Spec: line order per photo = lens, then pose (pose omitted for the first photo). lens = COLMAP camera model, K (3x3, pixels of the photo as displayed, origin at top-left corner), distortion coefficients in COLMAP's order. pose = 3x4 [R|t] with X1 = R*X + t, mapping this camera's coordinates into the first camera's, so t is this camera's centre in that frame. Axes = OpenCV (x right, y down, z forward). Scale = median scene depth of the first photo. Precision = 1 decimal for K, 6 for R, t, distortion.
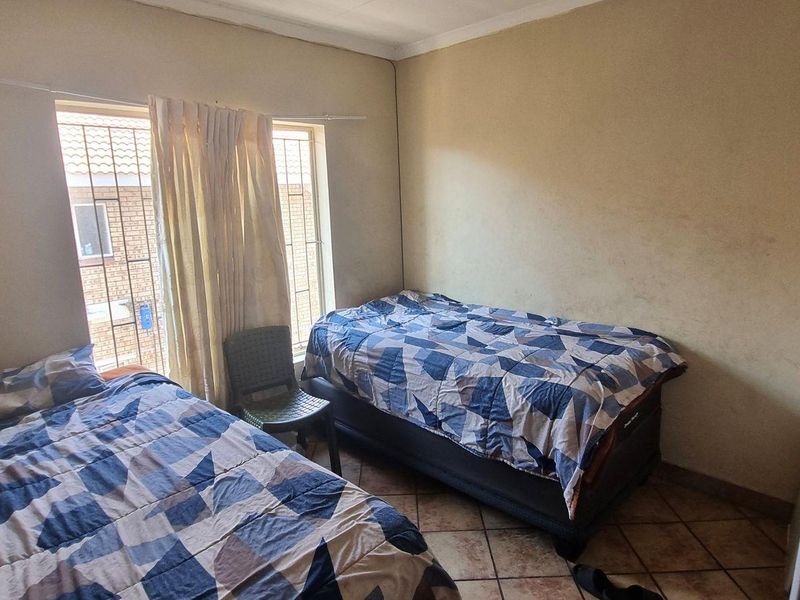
lens RADIAL K [[509.8, 0, 405.3], [0, 509.8, 289.5], [0, 0, 1]] dist [0.020840, -0.003832]
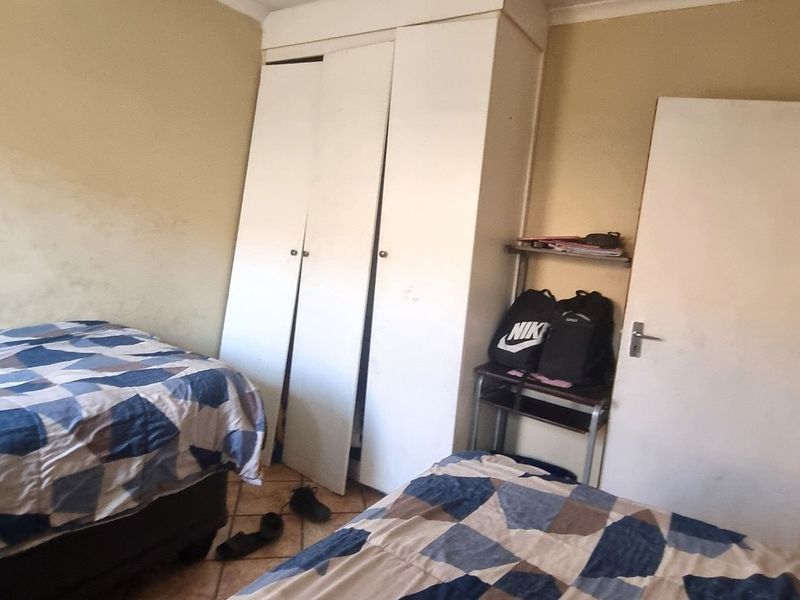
lens RADIAL K [[509.8, 0, 405.3], [0, 509.8, 289.5], [0, 0, 1]] dist [0.020840, -0.003832]
pose [[-0.188336, -0.100385, 0.976961, -0.579740], [0.096109, 0.988104, 0.120058, -0.030935], [-0.977391, 0.116506, -0.176448, 0.704732]]
